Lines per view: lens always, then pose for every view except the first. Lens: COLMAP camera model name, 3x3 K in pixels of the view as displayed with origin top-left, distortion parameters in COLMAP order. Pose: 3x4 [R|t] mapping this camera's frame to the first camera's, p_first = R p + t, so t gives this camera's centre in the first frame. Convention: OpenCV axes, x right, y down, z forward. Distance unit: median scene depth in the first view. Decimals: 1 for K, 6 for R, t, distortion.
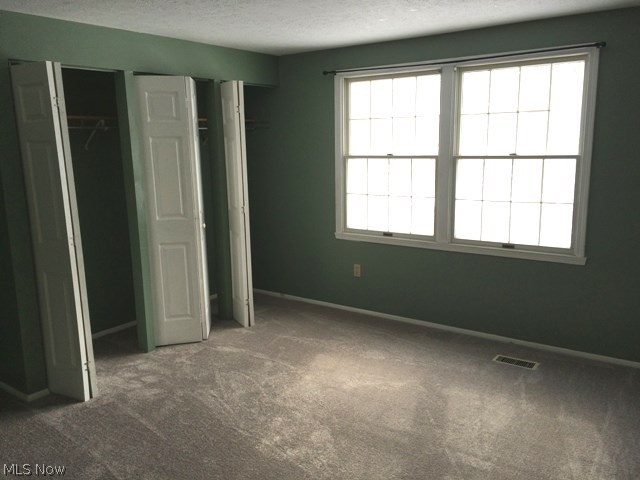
lens RADIAL K [[542.2, 0, 316.5], [0, 542.2, 240.1], [0, 0, 1]] dist [0.098034, -0.126742]
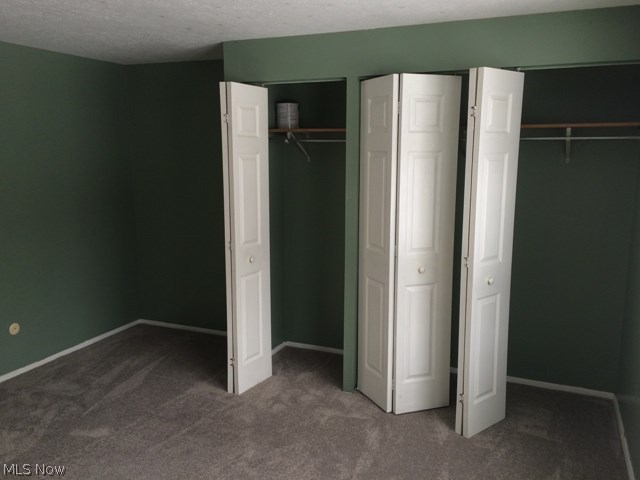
lens RADIAL K [[542.2, 0, 319.9], [0, 542.2, 236.5], [0, 0, 1]] dist [0.098034, -0.126742]
pose [[0.232591, 0.175238, -0.956657, 0.534963], [-0.192132, 0.972528, 0.131433, -0.162874], [0.953408, 0.153235, 0.259870, 0.756131]]
